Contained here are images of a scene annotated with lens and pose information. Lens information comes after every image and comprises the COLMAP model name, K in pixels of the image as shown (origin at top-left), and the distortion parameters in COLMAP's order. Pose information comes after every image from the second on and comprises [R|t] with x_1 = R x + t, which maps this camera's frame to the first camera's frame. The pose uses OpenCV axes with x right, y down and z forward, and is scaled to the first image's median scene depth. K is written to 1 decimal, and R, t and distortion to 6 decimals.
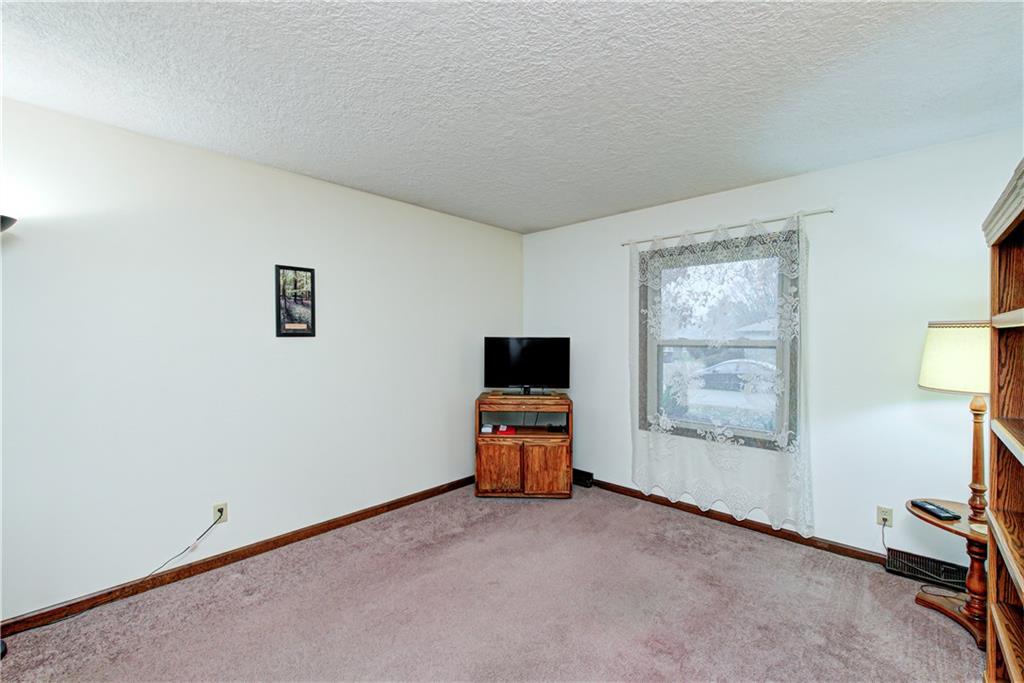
lens RADIAL K [[427.1, 0, 504.8], [0, 427.1, 337.6], [0, 0, 1]] dist [-0.002658, -0.000870]
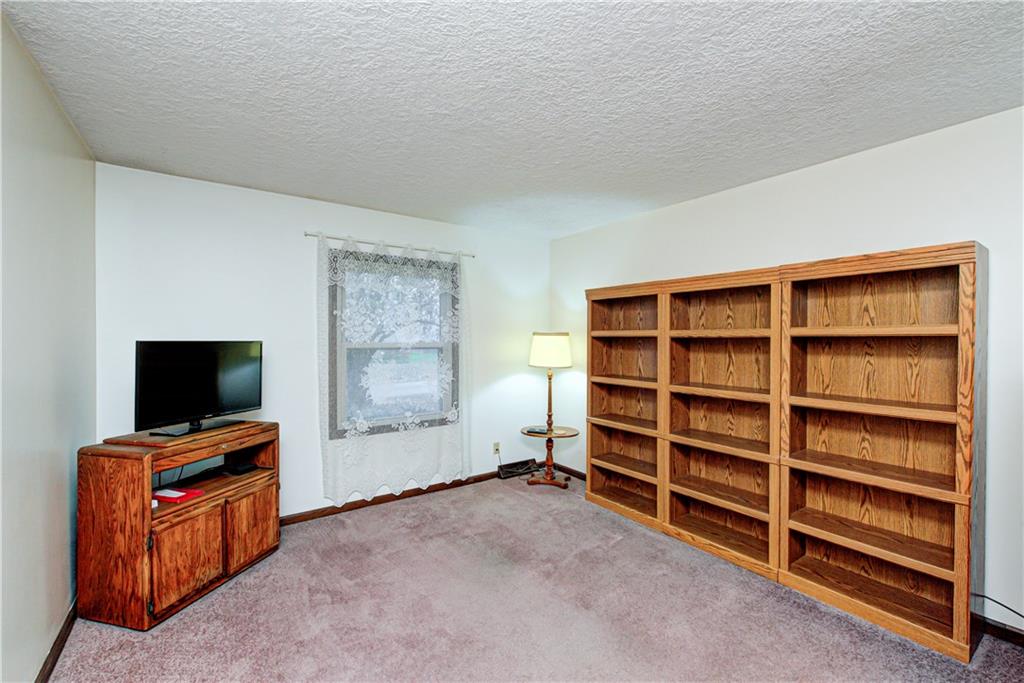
lens RADIAL K [[427.1, 0, 513.9], [0, 427.1, 342.8], [0, 0, 1]] dist [-0.002658, -0.000870]
pose [[0.192924, -0.006824, 0.981190, -0.524017], [0.003489, 0.999974, 0.006268, -0.000697], [-0.981208, 0.002214, 0.192943, 0.438099]]
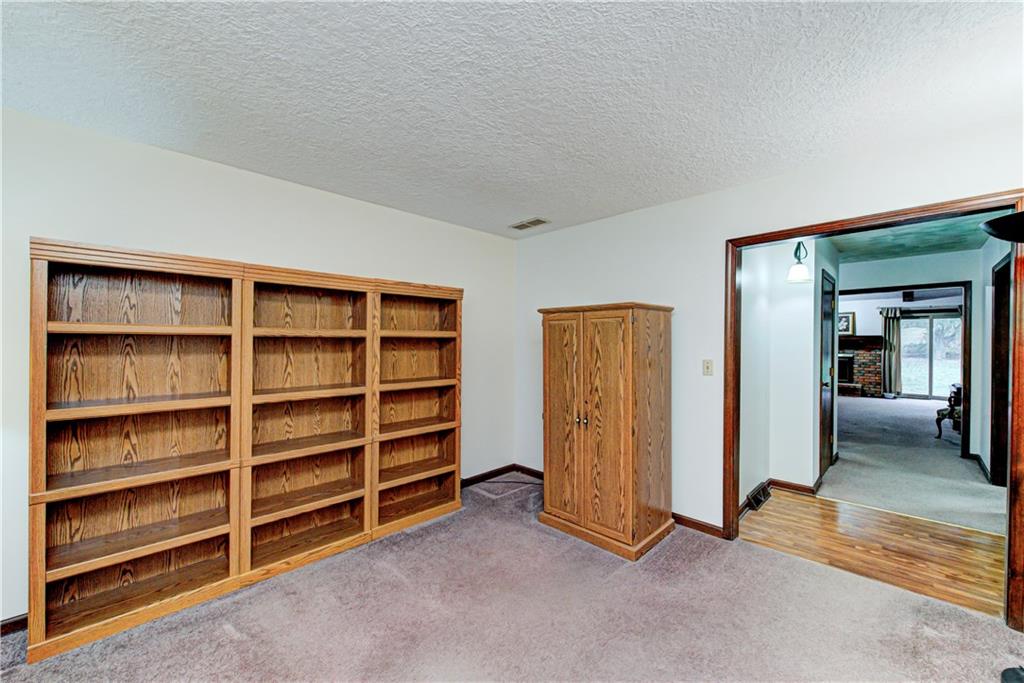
lens RADIAL K [[399.5, 0, 516.2], [0, 399.5, 337.8], [0, 0, 1]] dist [-0.002025, -0.000219]
pose [[-0.999654, -0.004413, 0.025921, 0.014404], [-0.004360, 0.999988, 0.002113, -0.006928], [-0.025930, 0.002000, -0.999662, 1.009691]]
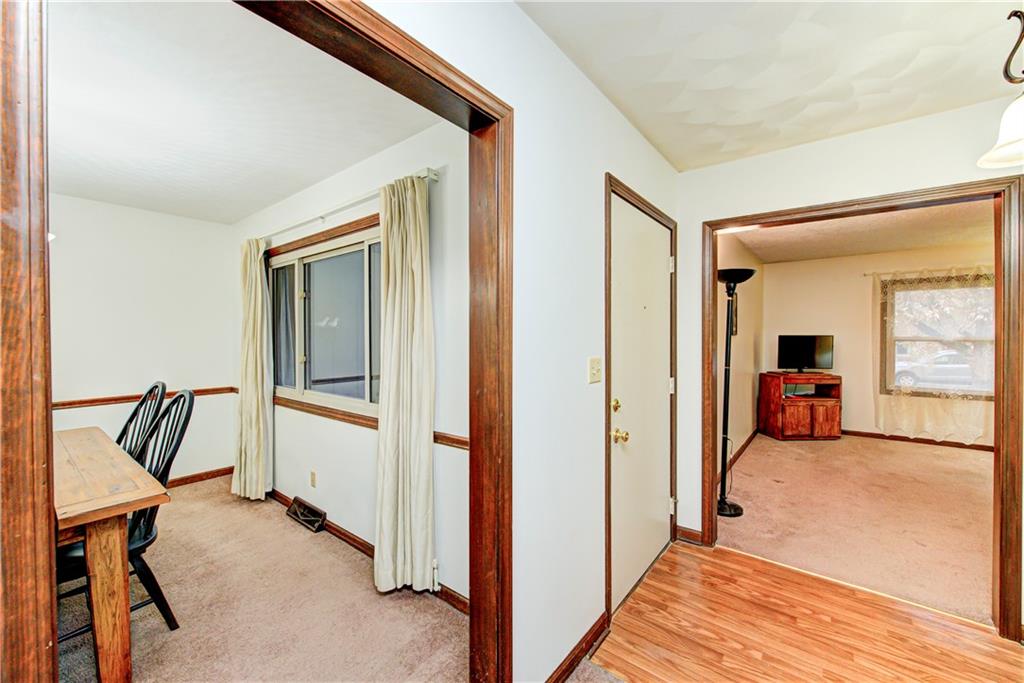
lens RADIAL K [[399.5, 0, 516.8], [0, 399.5, 335.3], [0, 0, 1]] dist [-0.002025, -0.000219]
pose [[0.996459, 0.002269, 0.084047, -1.146245], [-0.002187, 0.999997, -0.001066, 0.004368], [-0.084049, 0.000878, 0.996461, -0.340377]]
